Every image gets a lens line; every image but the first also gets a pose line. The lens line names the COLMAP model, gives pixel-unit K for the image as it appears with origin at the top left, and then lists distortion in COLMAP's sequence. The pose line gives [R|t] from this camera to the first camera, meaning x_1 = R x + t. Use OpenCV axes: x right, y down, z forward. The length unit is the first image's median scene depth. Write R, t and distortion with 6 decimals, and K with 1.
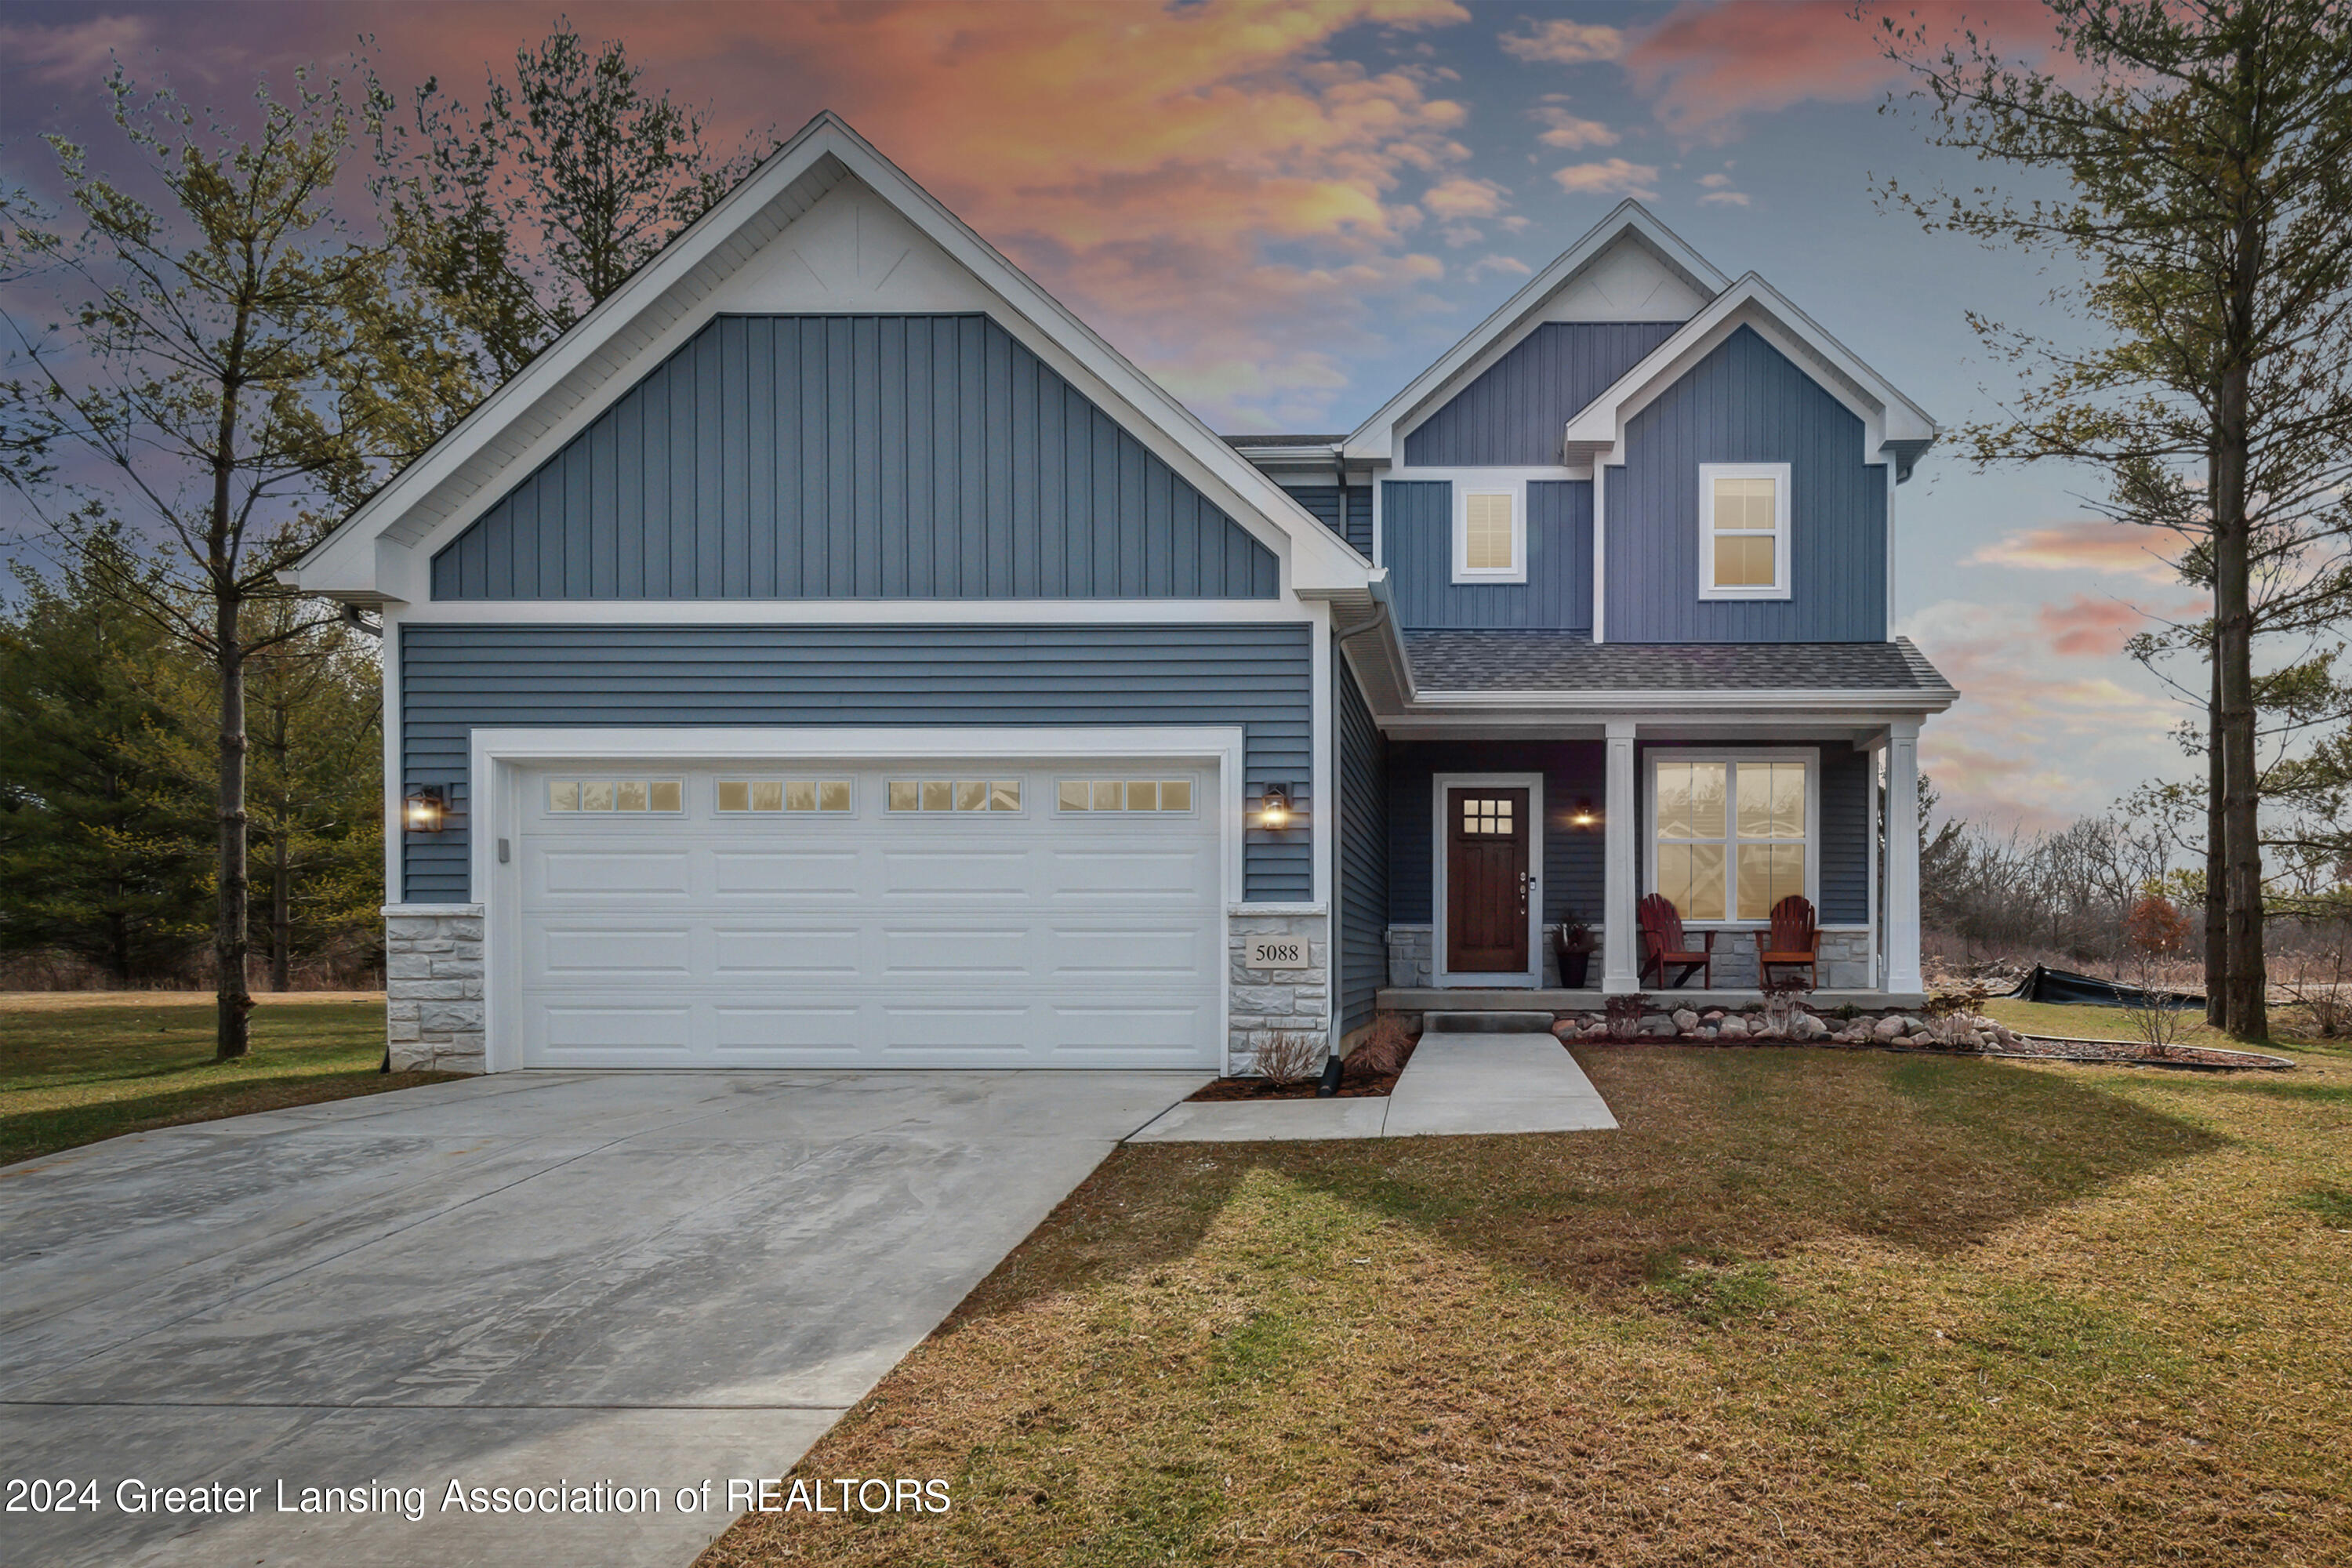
lens RADIAL K [[1358.9, 0, 1458.4], [0, 1358.9, 979.8], [0, 0, 1]] dist [0.002183, -0.000149]
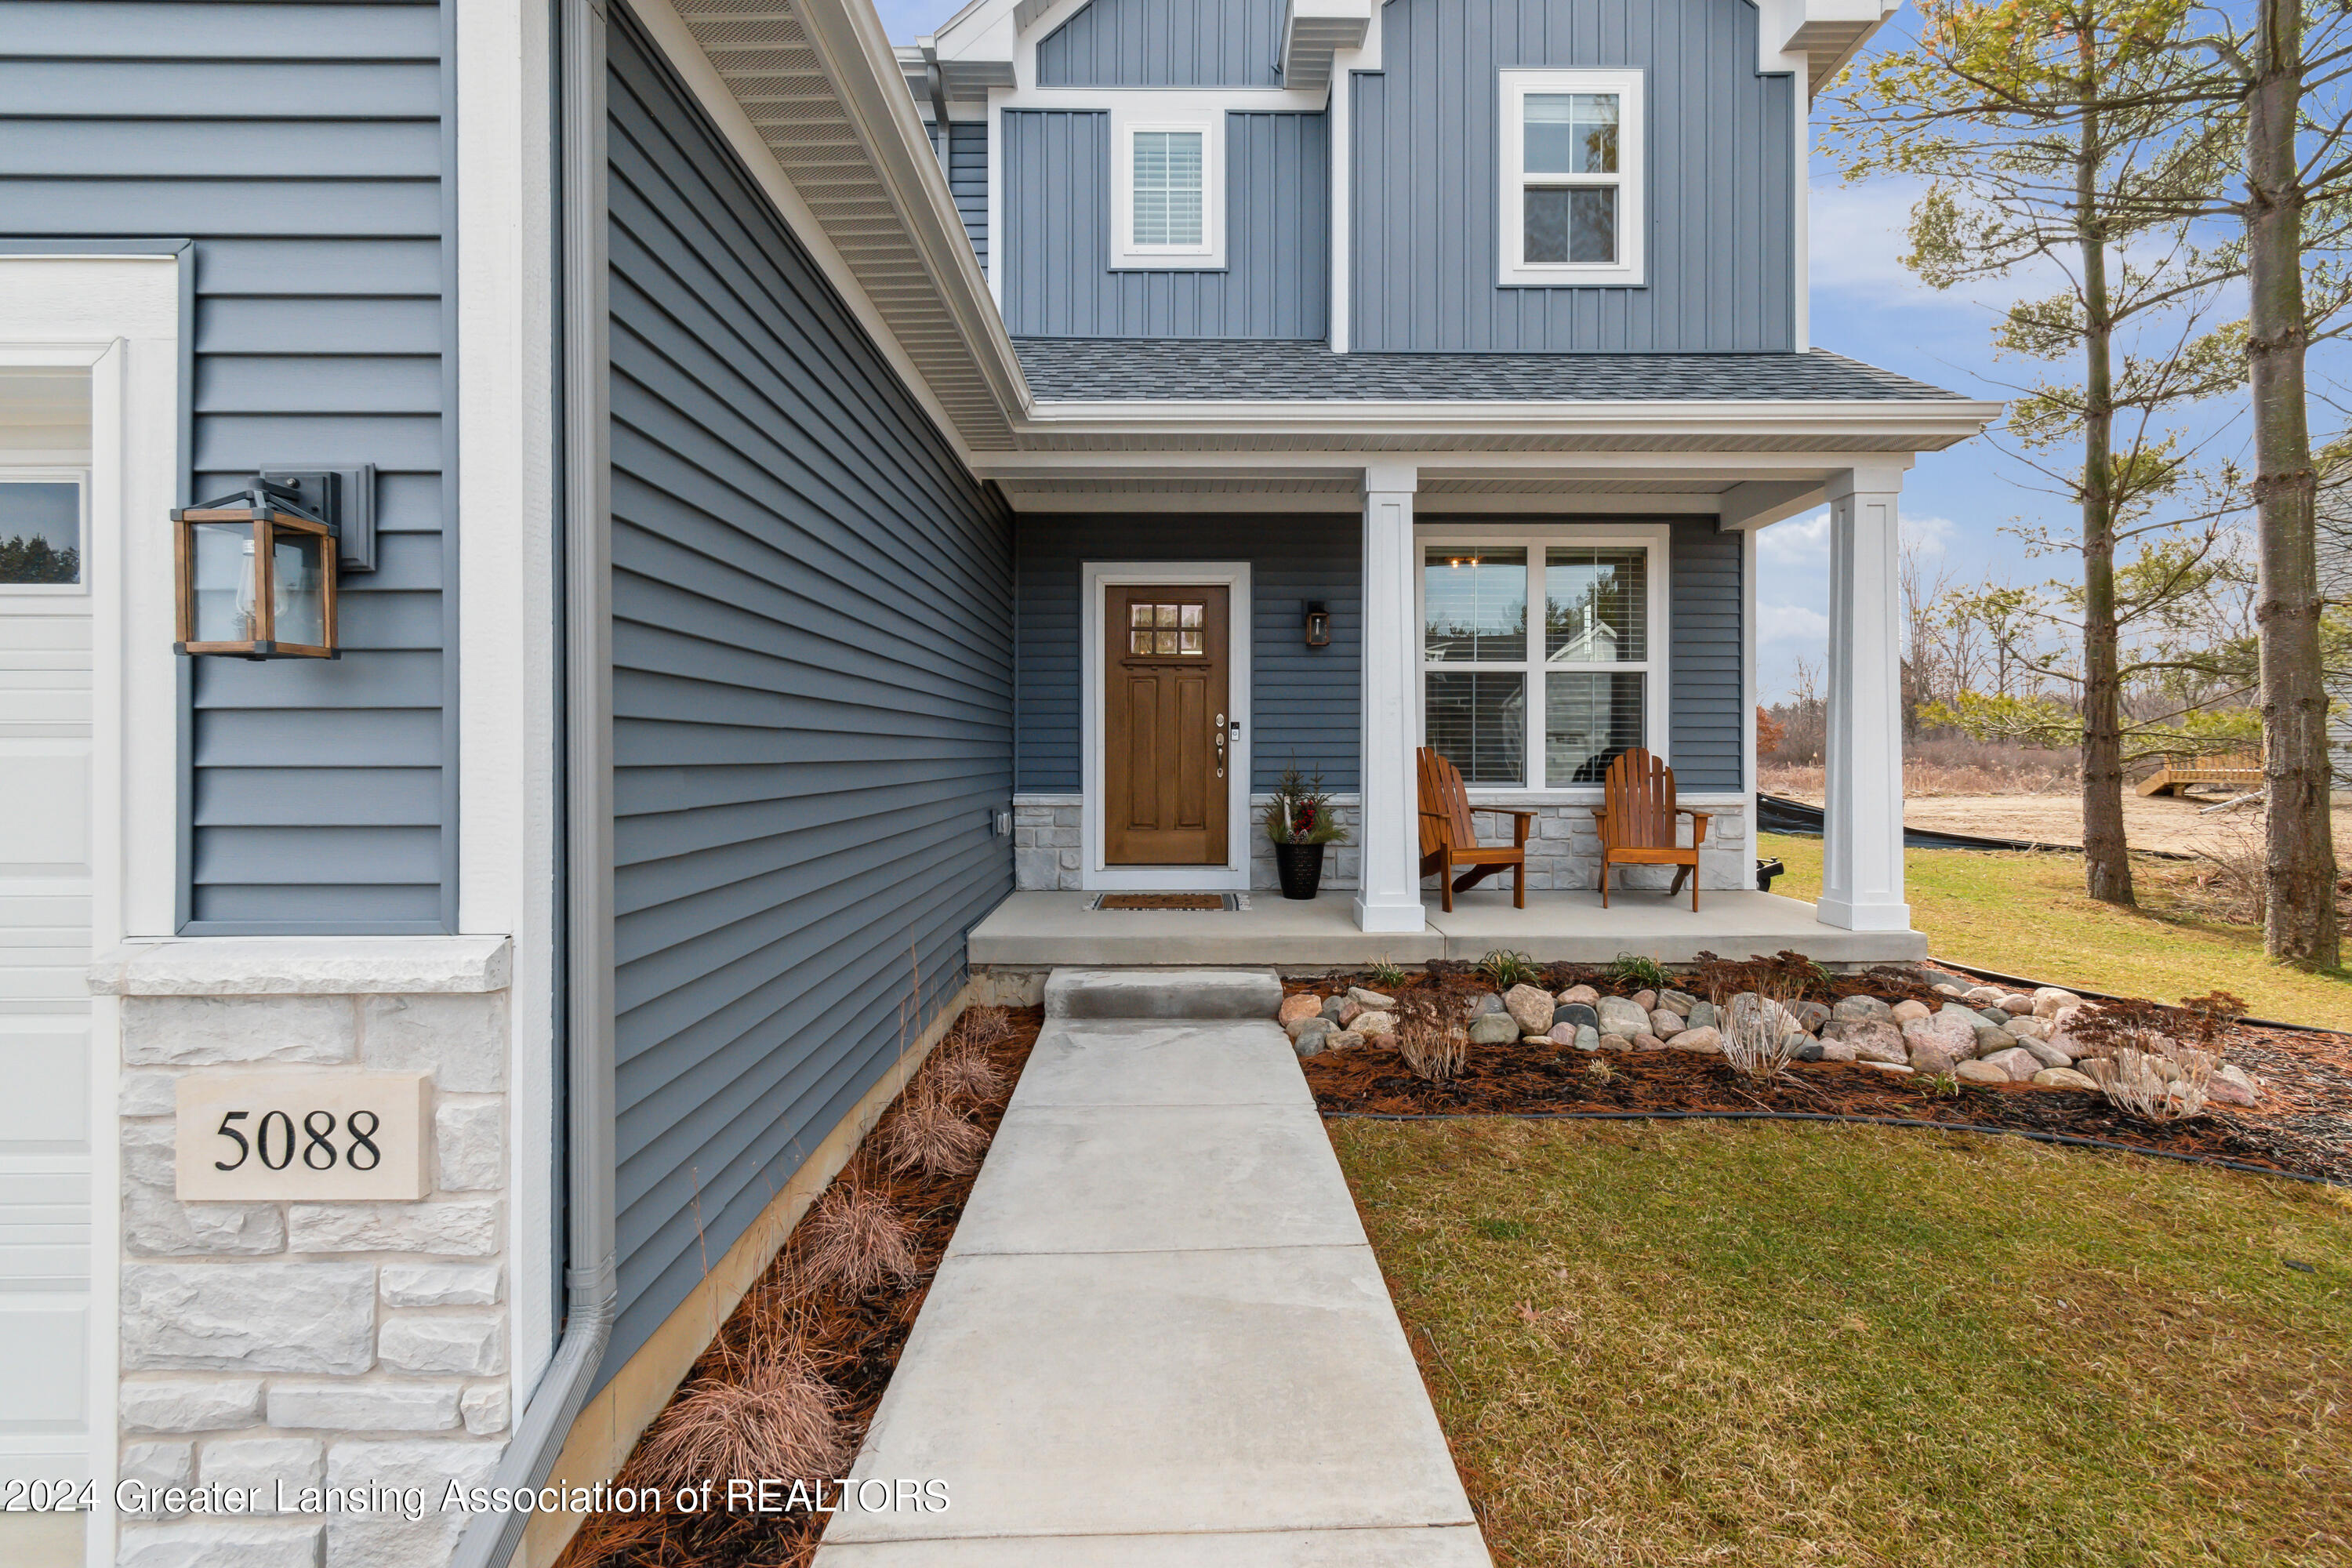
lens RADIAL K [[1066.1, 0, 1186.8], [0, 1066.1, 753.8], [0, 0, 1]] dist [0.008083, 0.000072]
pose [[0.999595, -0.001241, 0.028433, 0.018881], [0.001512, 0.999954, -0.009509, -0.062238], [-0.028420, 0.009548, 0.999550, 0.549387]]
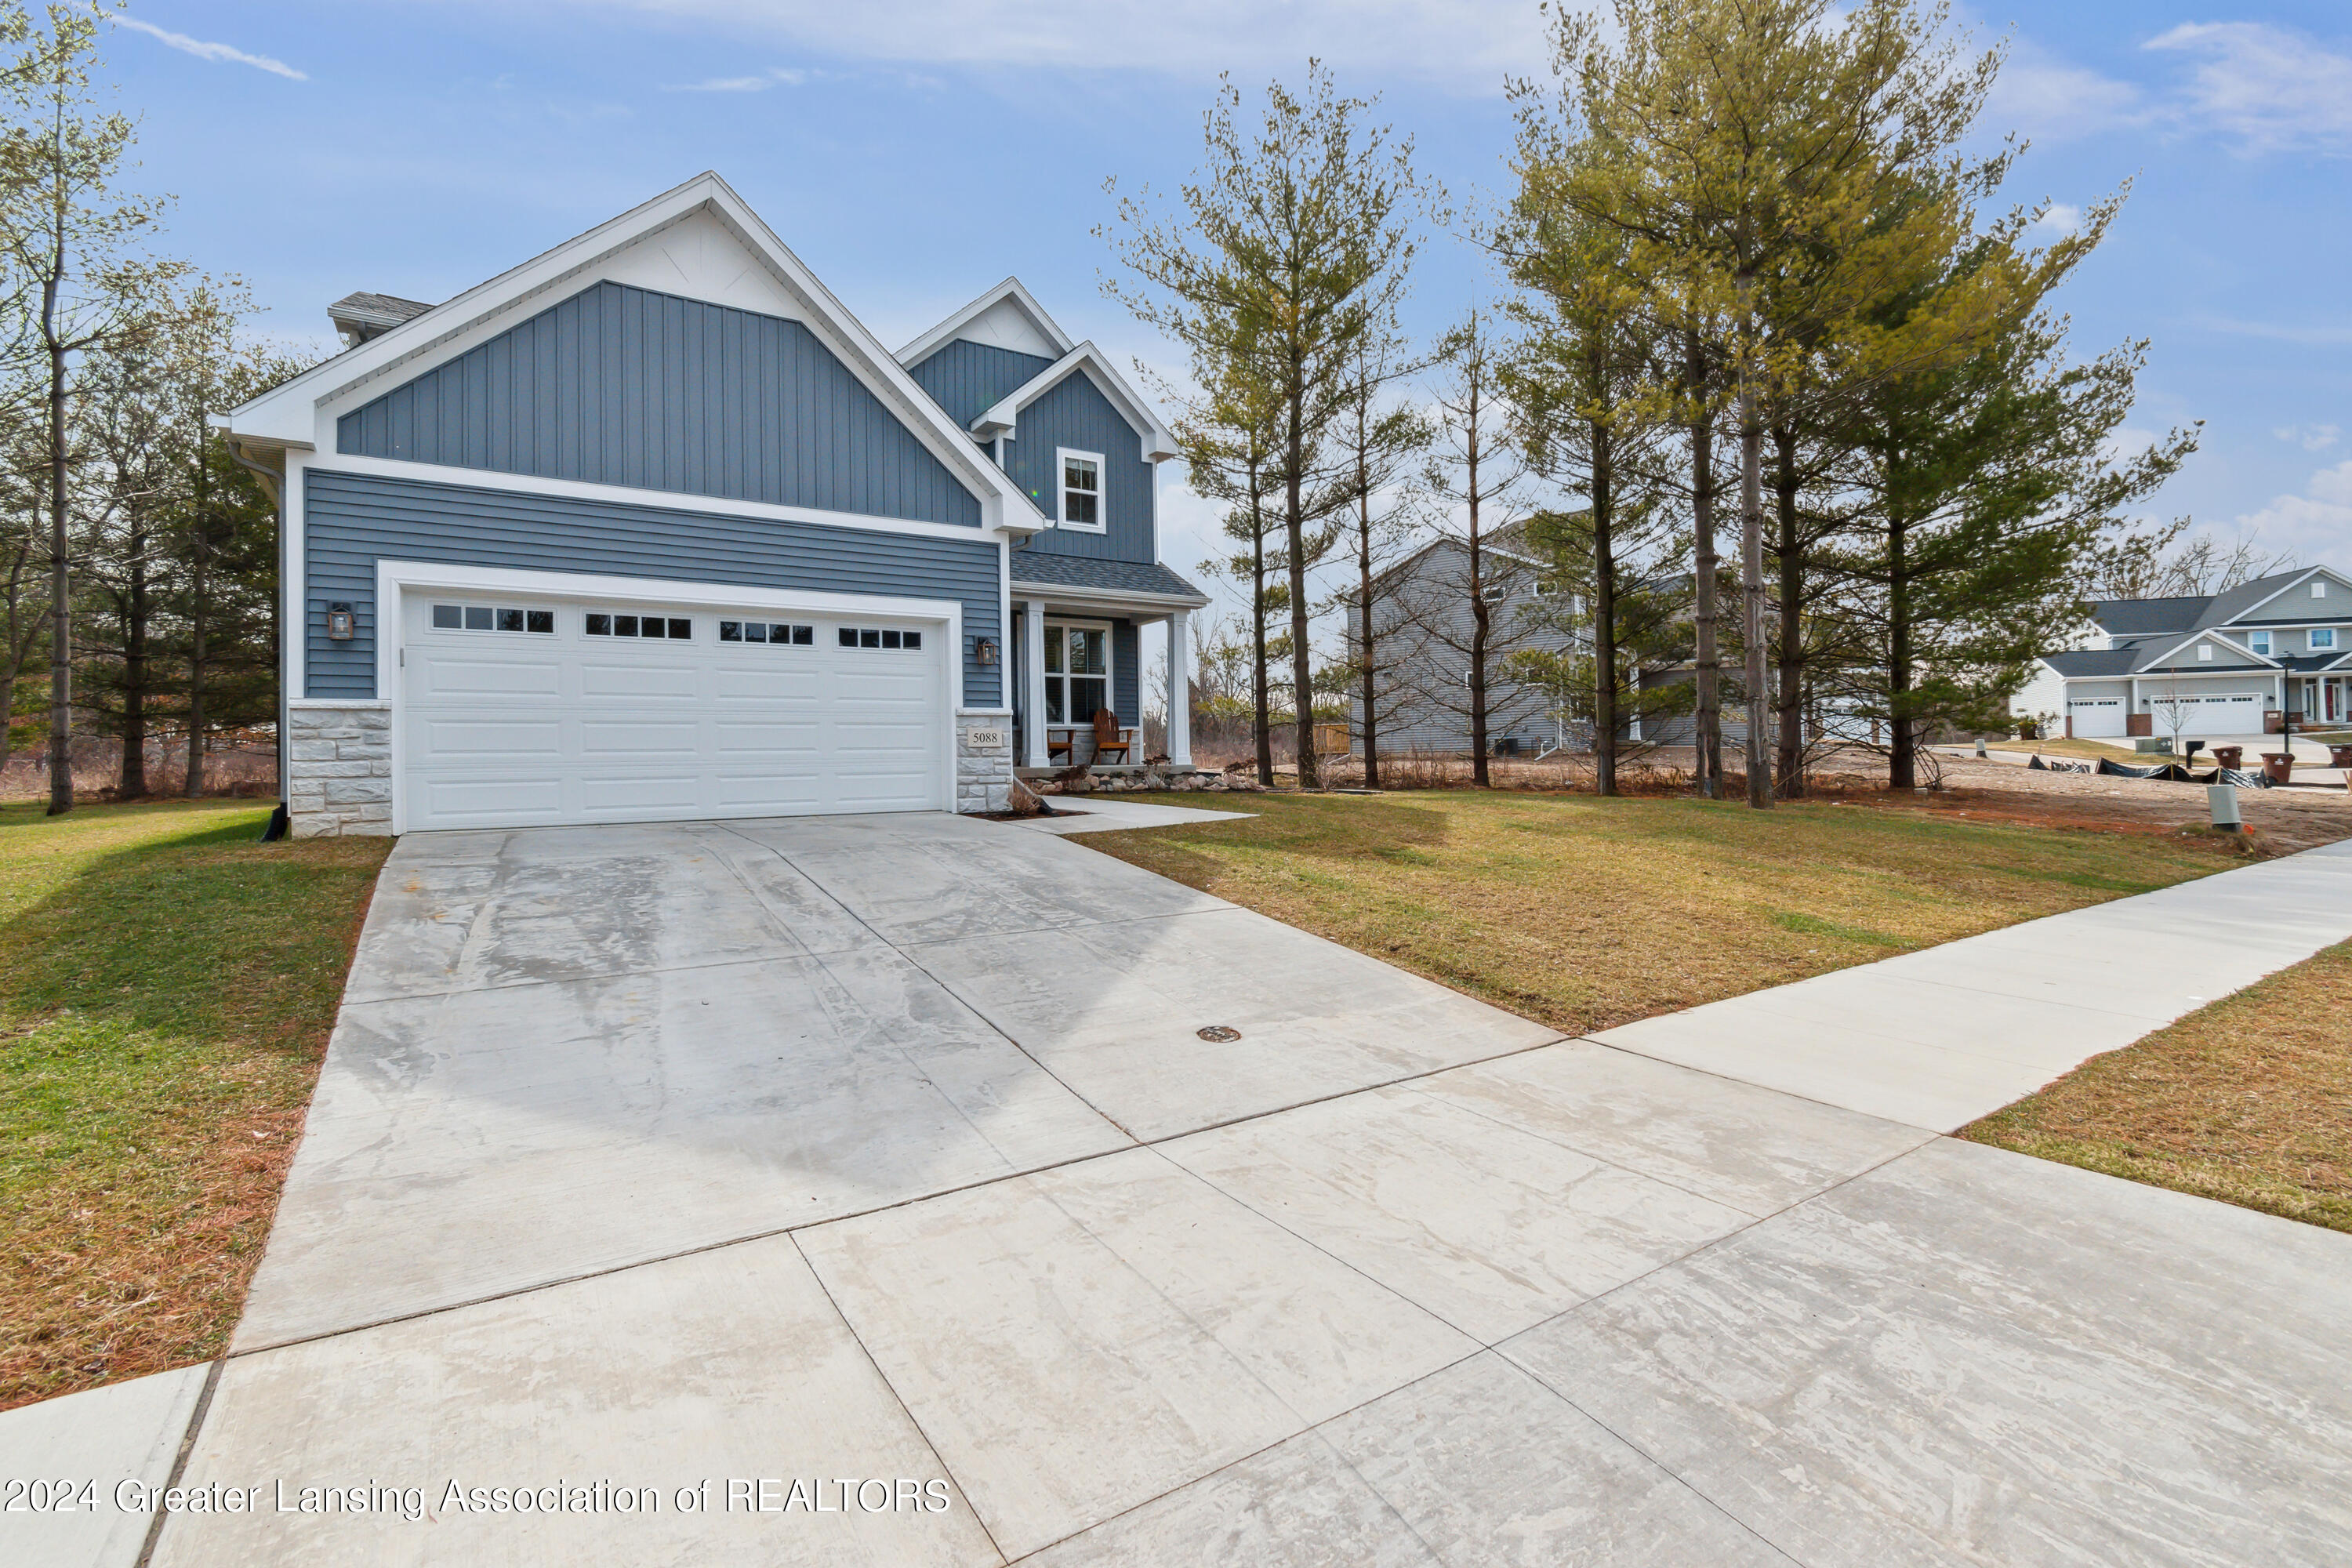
lens RADIAL K [[1082.4, 0, 1185.3], [0, 1082.4, 739.8], [0, 0, 1]] dist [0.000876, -0.000149]
pose [[0.818889, -0.002462, 0.573947, -0.483354], [0.023225, 0.999314, -0.028850, 0.018709], [-0.573482, 0.036954, 0.818384, -0.162951]]
